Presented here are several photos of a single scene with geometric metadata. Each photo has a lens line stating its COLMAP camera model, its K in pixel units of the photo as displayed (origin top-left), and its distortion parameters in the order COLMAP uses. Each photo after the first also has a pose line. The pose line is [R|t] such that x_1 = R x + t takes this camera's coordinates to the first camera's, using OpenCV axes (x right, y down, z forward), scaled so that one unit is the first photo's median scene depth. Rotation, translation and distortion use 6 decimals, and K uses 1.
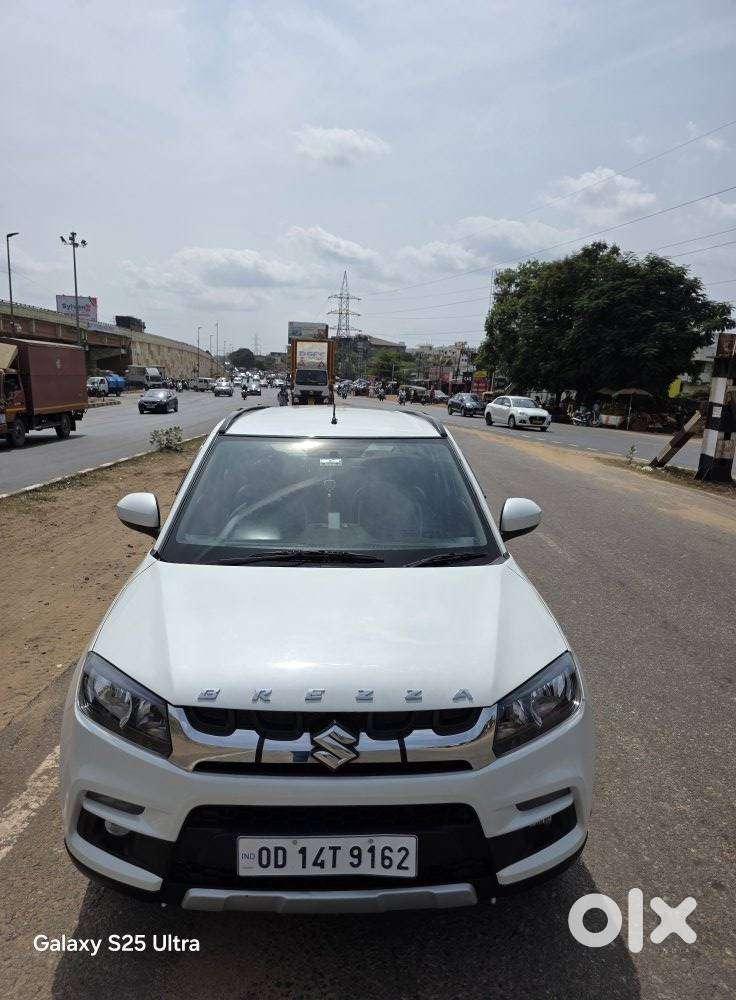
lens RADIAL K [[679.9, 0, 356.4], [0, 679.9, 506.0], [0, 0, 1]] dist [0.039279, -0.036042]
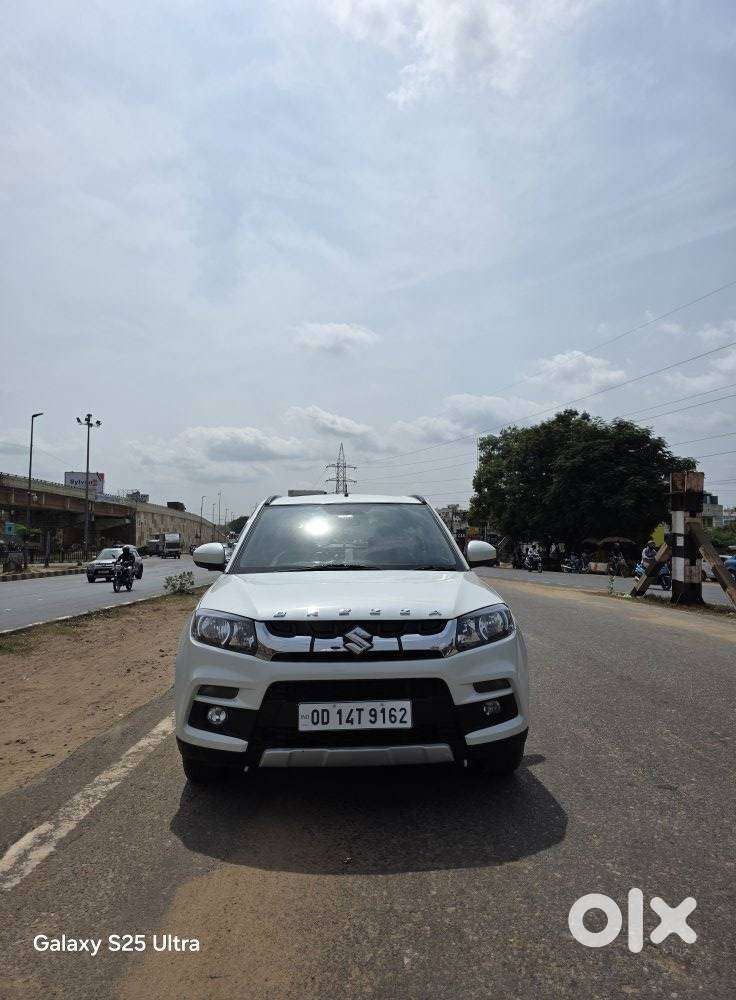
lens RADIAL K [[679.9, 0, 369.5], [0, 679.9, 494.9], [0, 0, 1]] dist [0.039279, -0.036042]
pose [[0.999402, -0.024891, 0.023989, -0.001884], [0.030165, 0.966866, -0.253495, 0.023028], [-0.016884, 0.254067, 0.967039, -0.035641]]
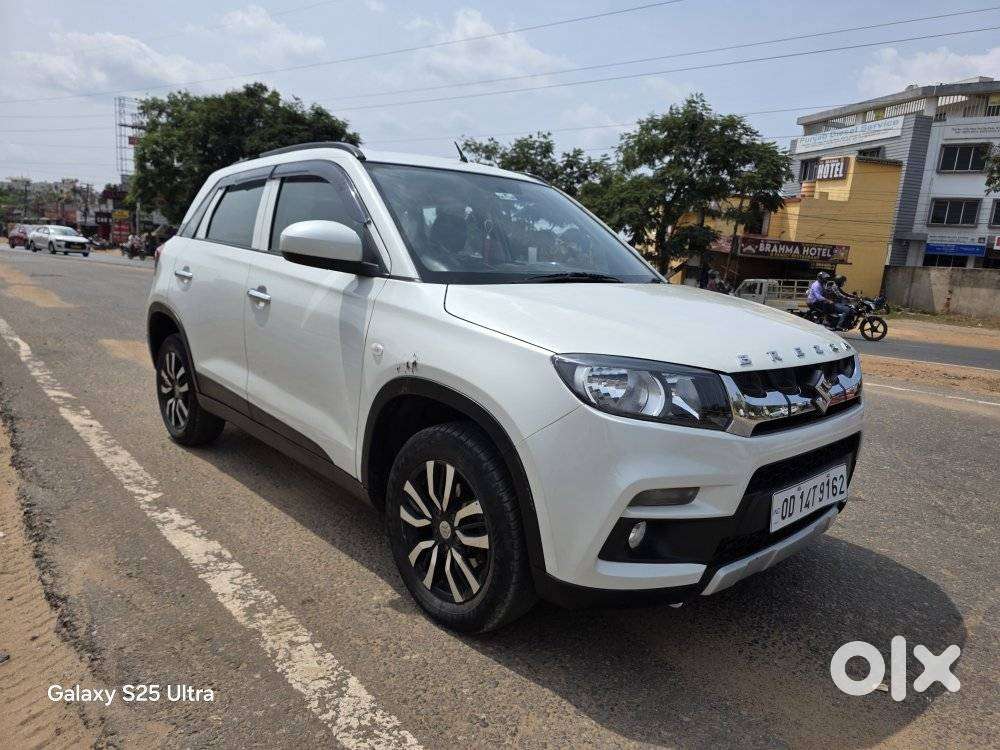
lens RADIAL K [[681.9, 0, 499.8], [0, 681.9, 364.9], [0, 0, 1]] dist [0.040920, -0.037359]
pose [[0.764004, -0.094896, 0.638194, -0.061381], [0.088779, 0.995178, 0.041698, 0.011487], [-0.639074, 0.024801, 0.768745, 0.025407]]
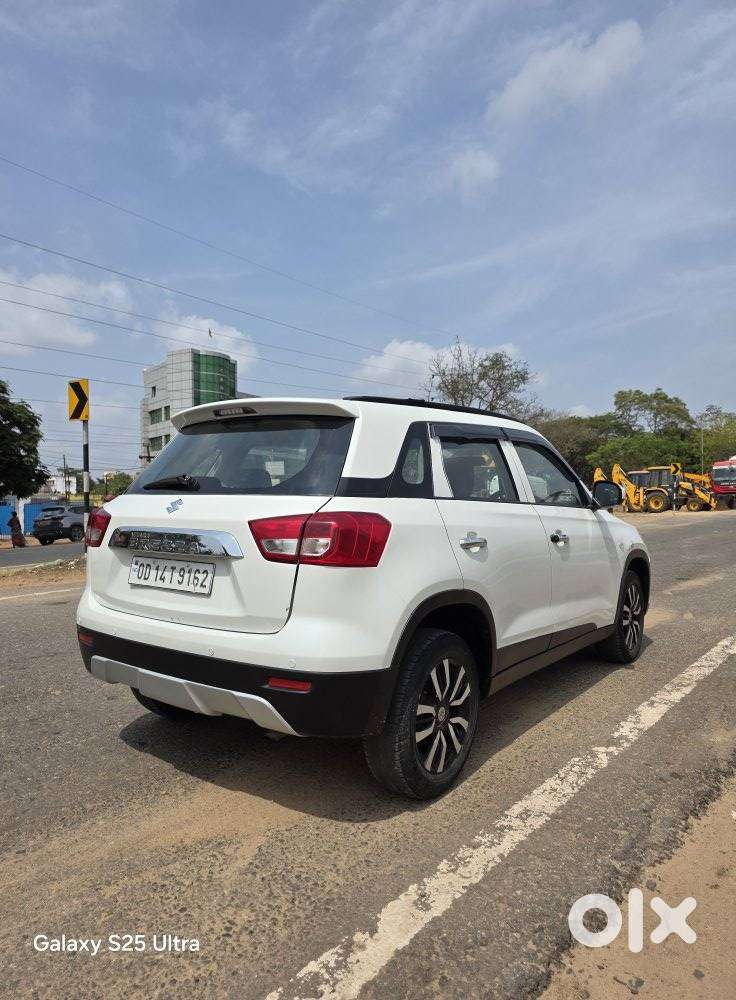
lens RADIAL K [[679.9, 0, 372.0], [0, 679.9, 501.3], [0, 0, 1]] dist [0.039279, -0.036042]
pose [[-0.778923, -0.039912, 0.625849, -0.072058], [0.090640, 0.980329, 0.175328, -0.023522], [-0.620535, 0.193294, -0.759983, 0.209939]]
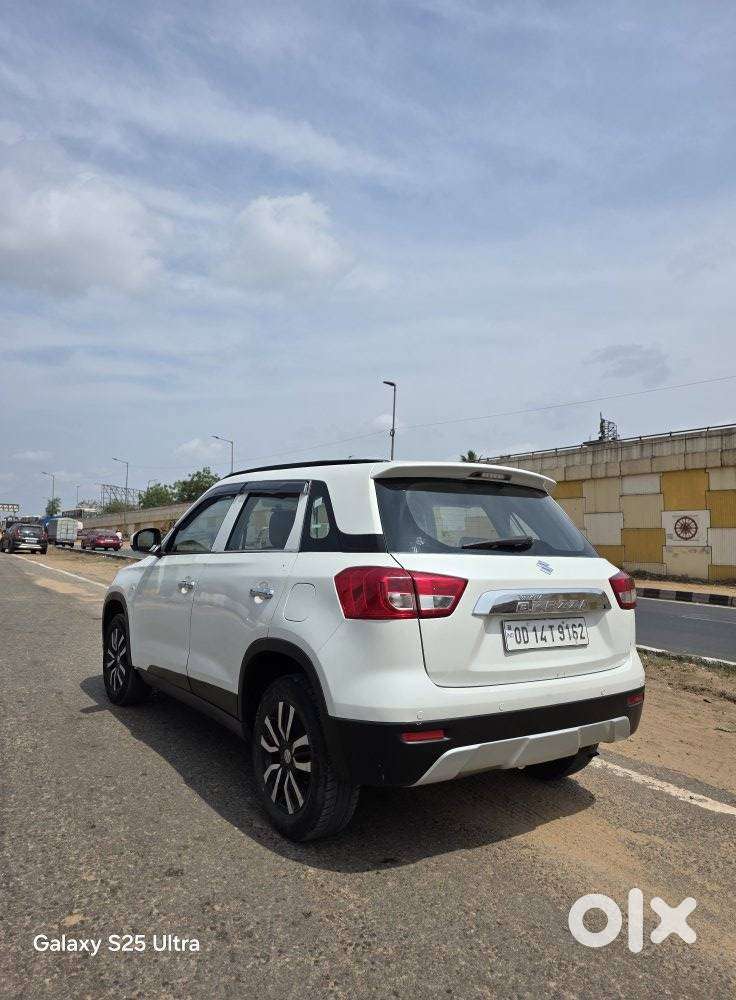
lens RADIAL K [[679.9, 0, 370.9], [0, 679.9, 510.7], [0, 0, 1]] dist [0.039279, -0.036042]
pose [[-0.837240, -0.082523, -0.540573, 0.058291], [-0.156048, 0.983498, 0.091549, -0.022203], [0.524098, 0.161004, -0.836301, 0.221102]]
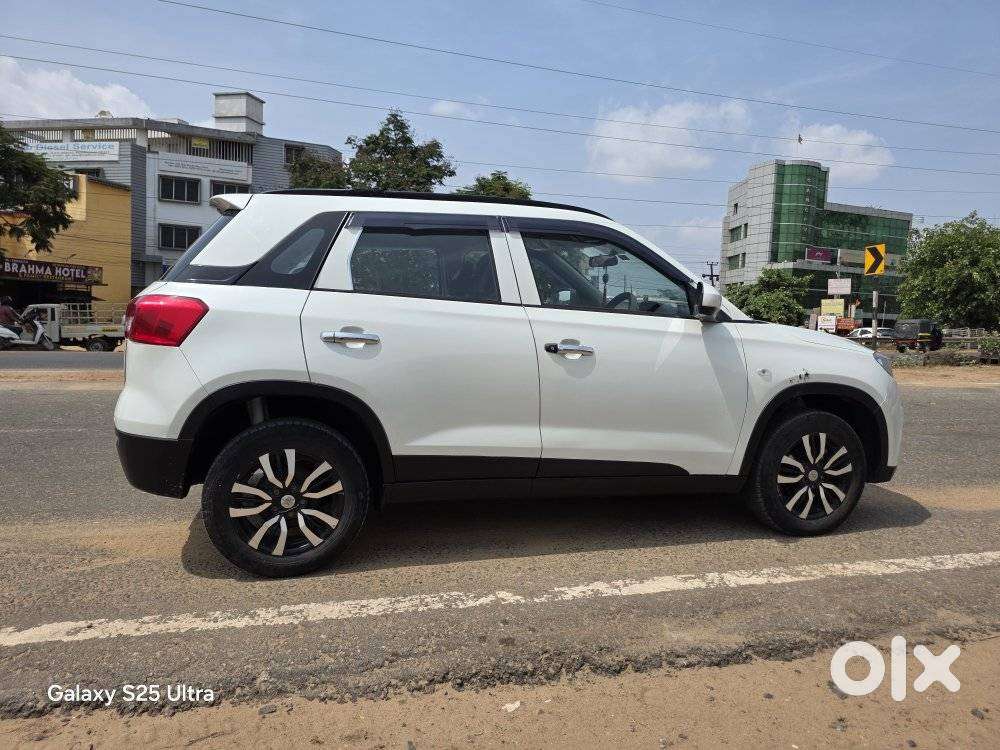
lens RADIAL K [[681.9, 0, 501.7], [0, 681.9, 352.0], [0, 0, 1]] dist [0.040920, -0.037359]
pose [[-0.217344, -0.103873, 0.970552, -0.112406], [0.142728, 0.980252, 0.136873, -0.009237], [-0.965604, 0.168274, -0.198227, 0.137385]]
